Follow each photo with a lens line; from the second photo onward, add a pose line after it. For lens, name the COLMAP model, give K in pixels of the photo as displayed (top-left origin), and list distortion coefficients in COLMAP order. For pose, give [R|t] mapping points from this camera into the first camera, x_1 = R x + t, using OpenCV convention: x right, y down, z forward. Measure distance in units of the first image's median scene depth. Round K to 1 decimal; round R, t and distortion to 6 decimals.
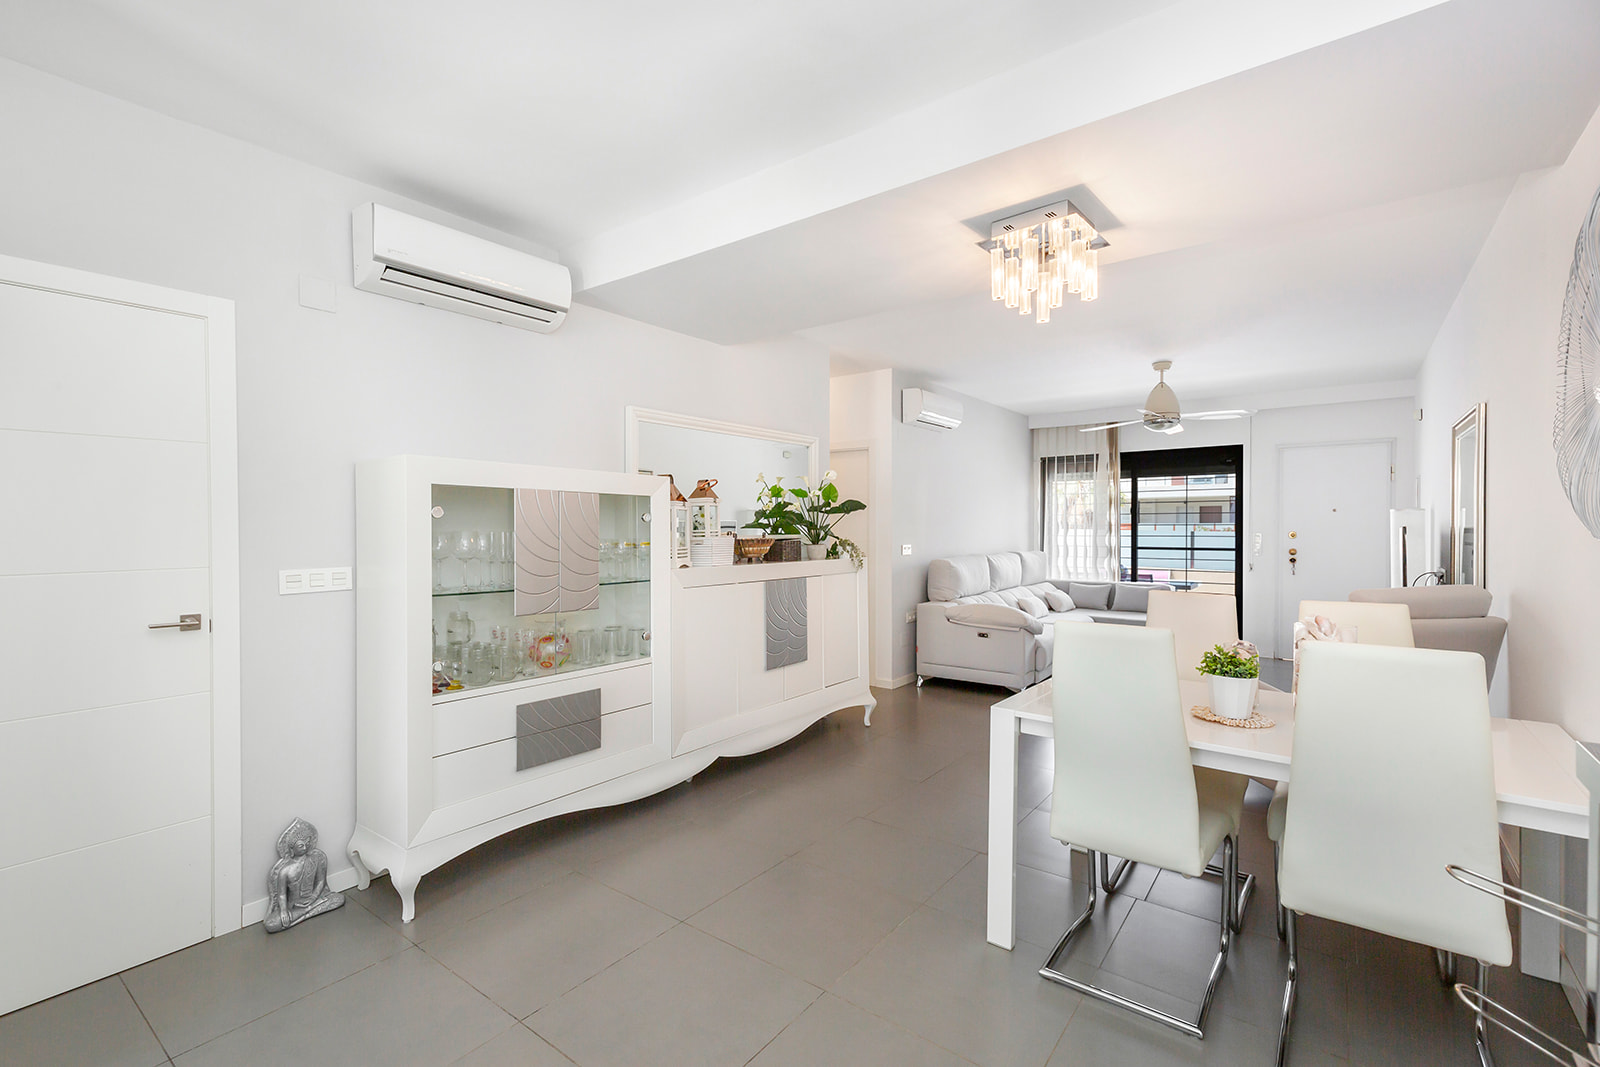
lens RADIAL K [[707.8, 0, 800.0], [0, 707.8, 533.5], [0, 0, 1]] dist [0.027808, -0.009702]
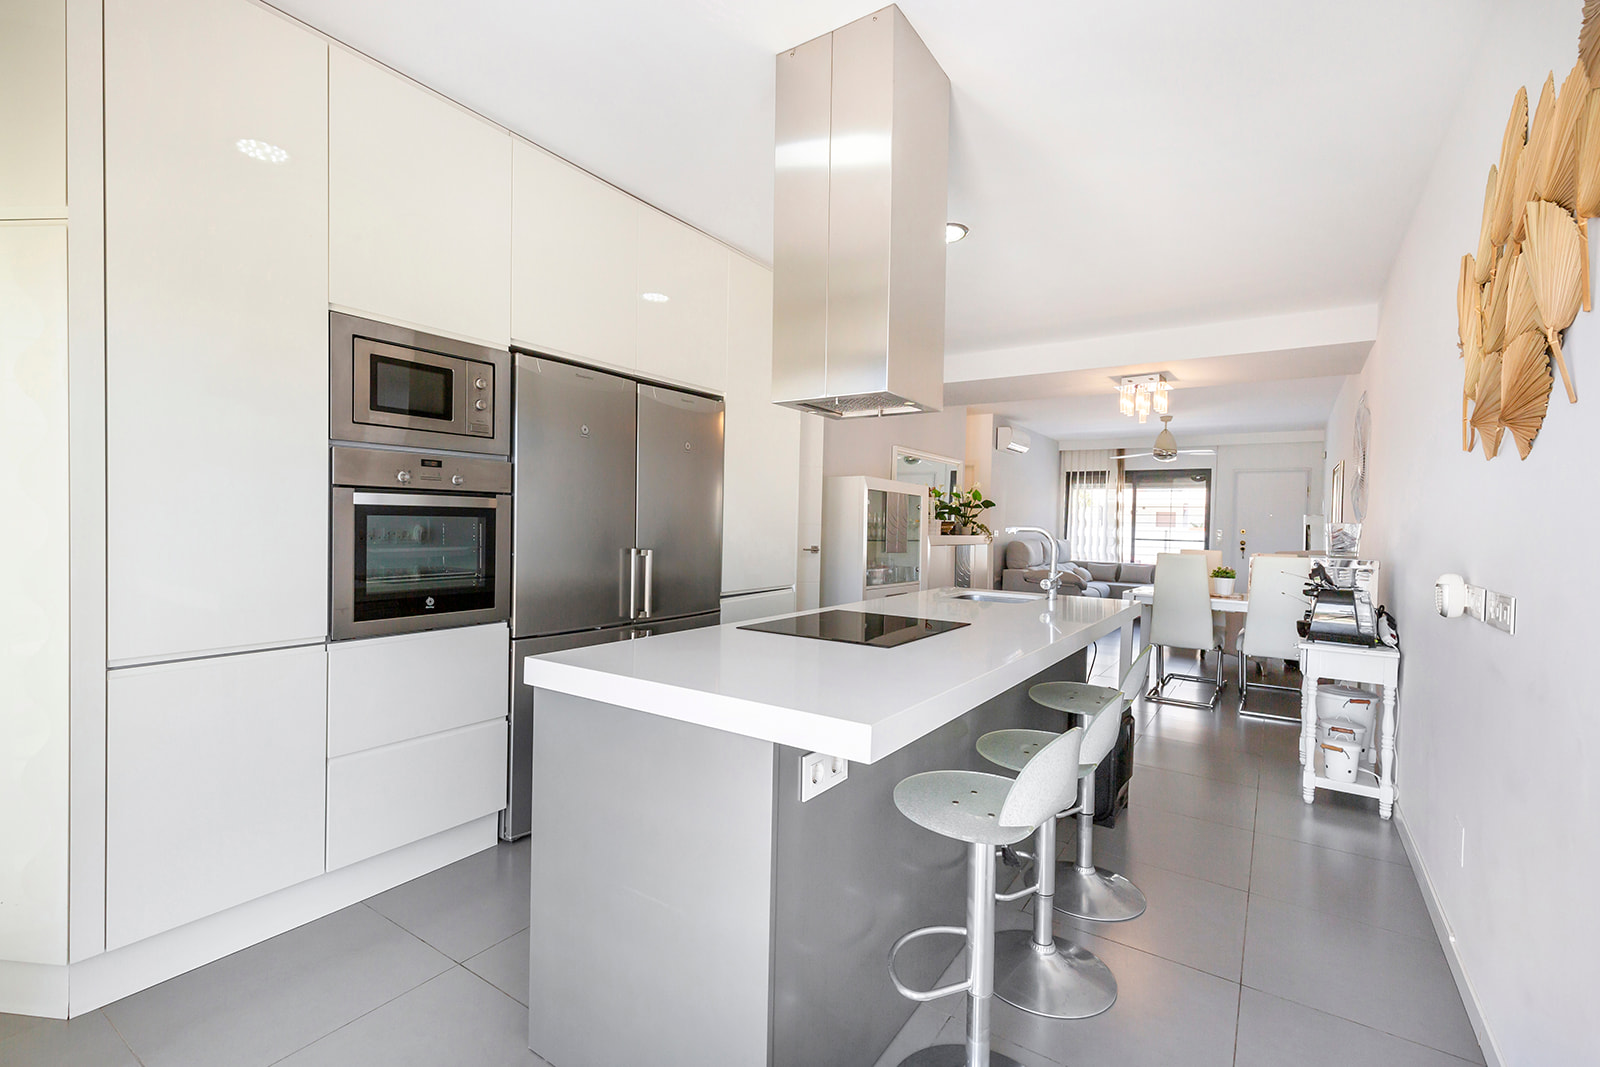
lens RADIAL K [[707.8, 0, 800.0], [0, 707.8, 533.5], [0, 0, 1]] dist [0.027808, -0.009702]
pose [[0.998155, 0.025537, 0.055088, -0.284261], [-0.025915, 0.999645, 0.006162, 0.019611], [-0.054911, -0.007578, 0.998463, -0.392531]]
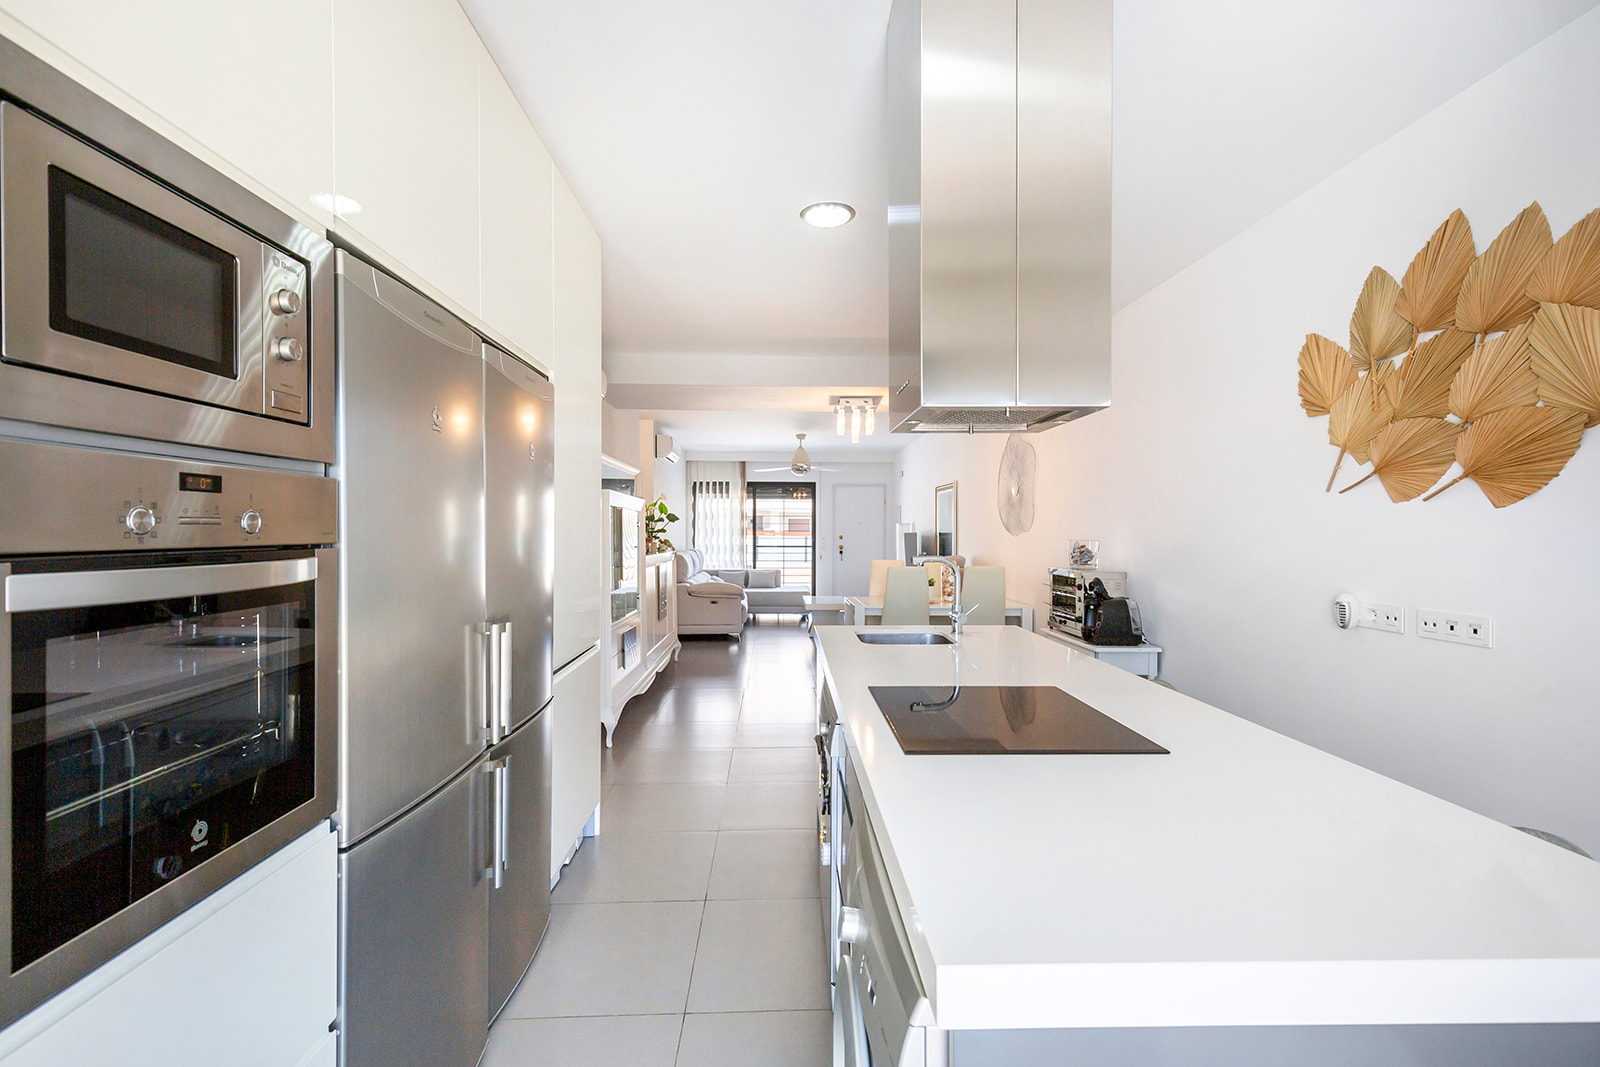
lens RADIAL K [[707.8, 0, 800.0], [0, 707.8, 533.5], [0, 0, 1]] dist [0.027808, -0.009702]
pose [[0.772545, 0.002744, 0.634955, -0.434276], [0.002034, 0.999975, -0.006796, 0.004238], [-0.634957, 0.006542, 0.772520, -0.226860]]
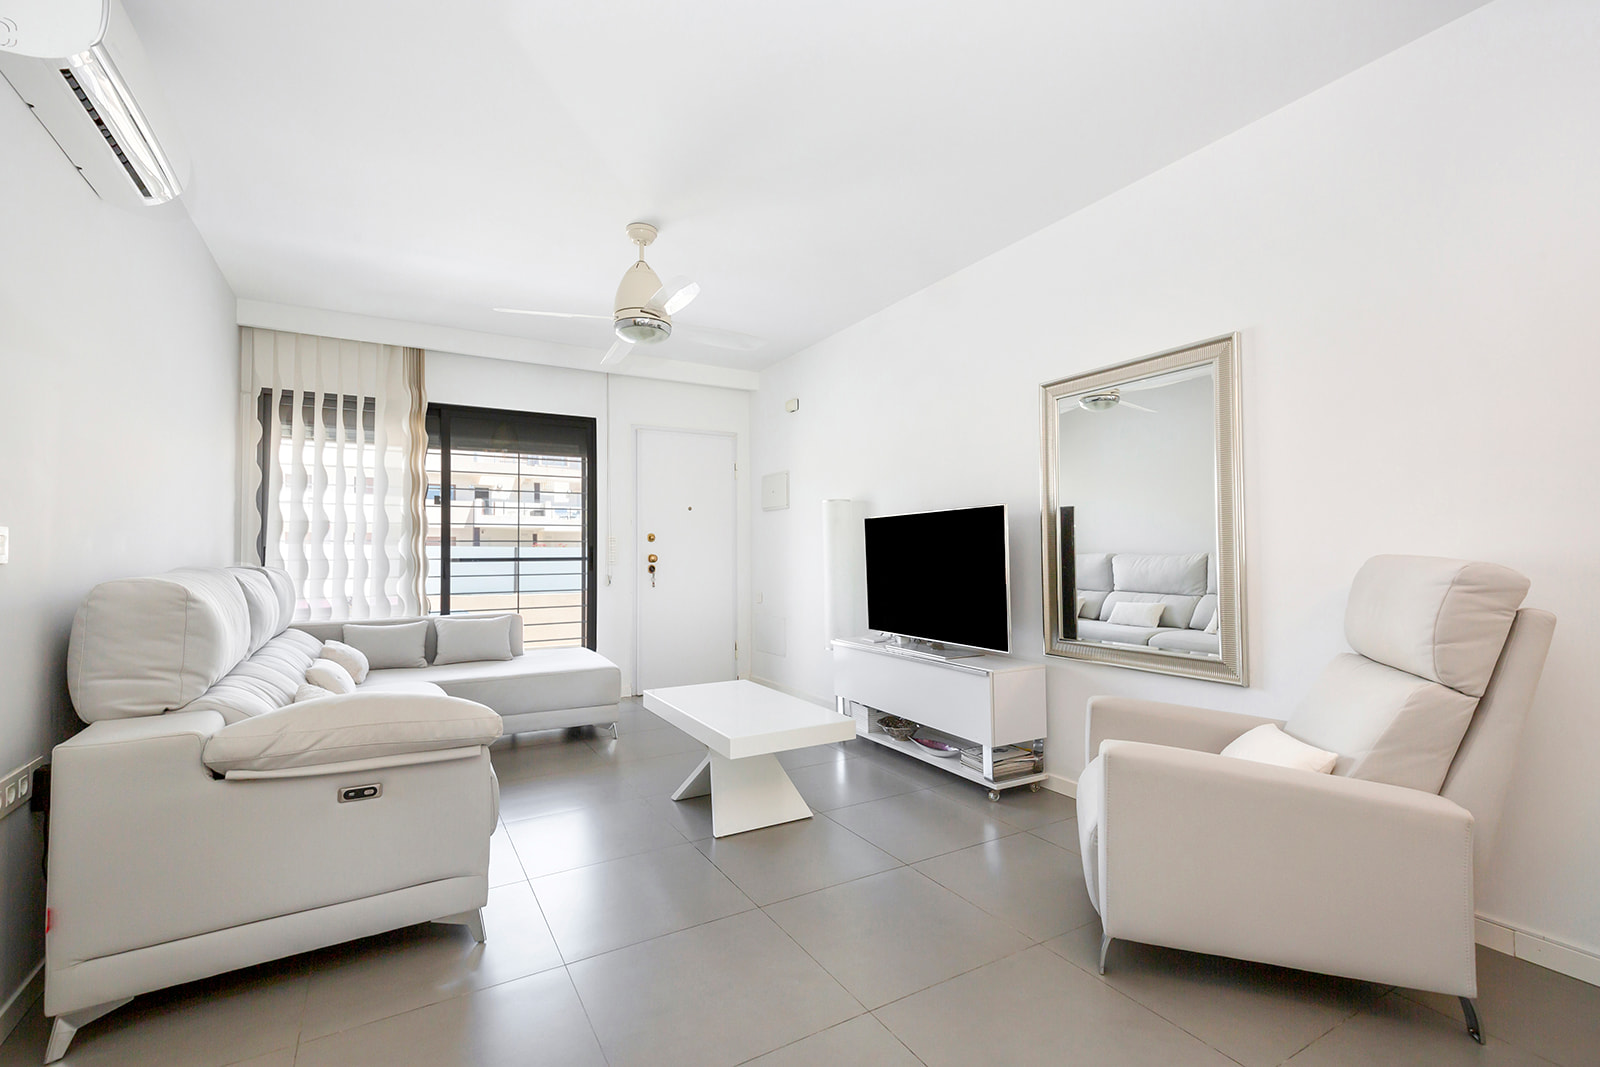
lens RADIAL K [[707.8, 0, 800.0], [0, 707.8, 533.5], [0, 0, 1]] dist [0.027808, -0.009702]
pose [[0.392300, 0.026191, 0.919464, 0.019768], [0.017629, 0.999197, -0.035984, 0.027769], [-0.919668, 0.030326, 0.391524, 0.510252]]
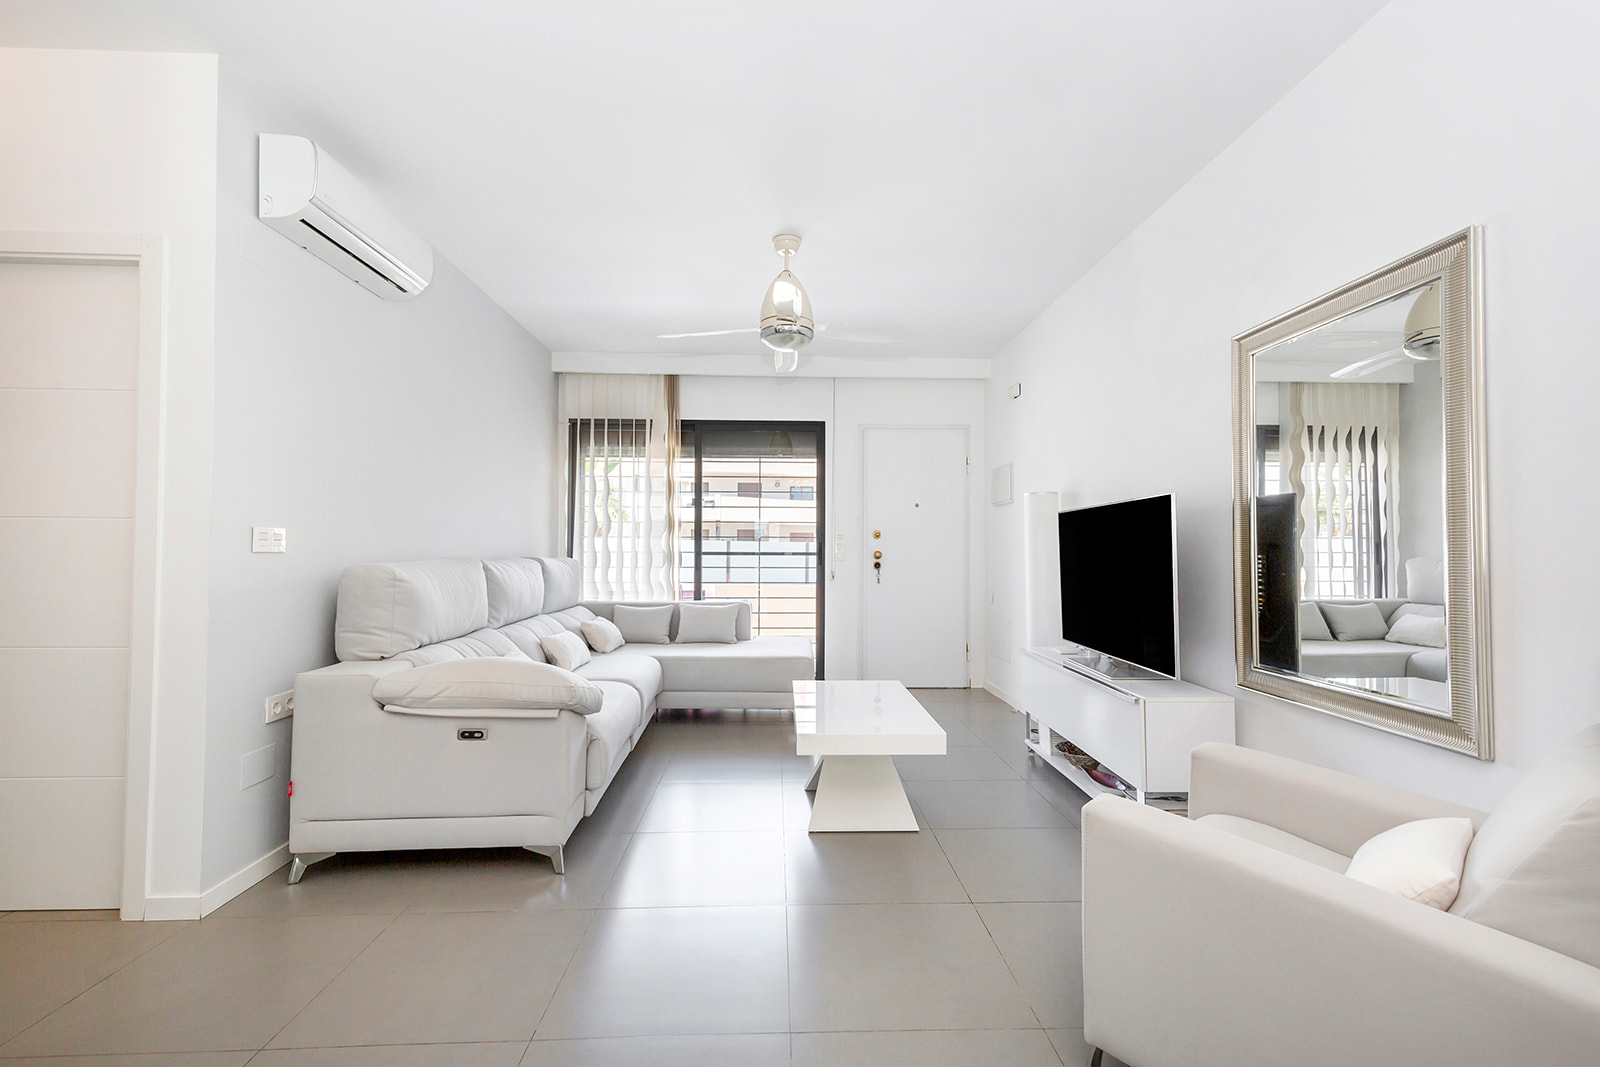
lens RADIAL K [[707.8, 0, 800.0], [0, 707.8, 533.5], [0, 0, 1]] dist [0.027808, -0.009702]
pose [[0.778071, 0.020768, 0.627833, 0.106199], [0.001681, 0.999381, -0.035141, 0.028111], [-0.628174, 0.028397, 0.777554, 0.406375]]
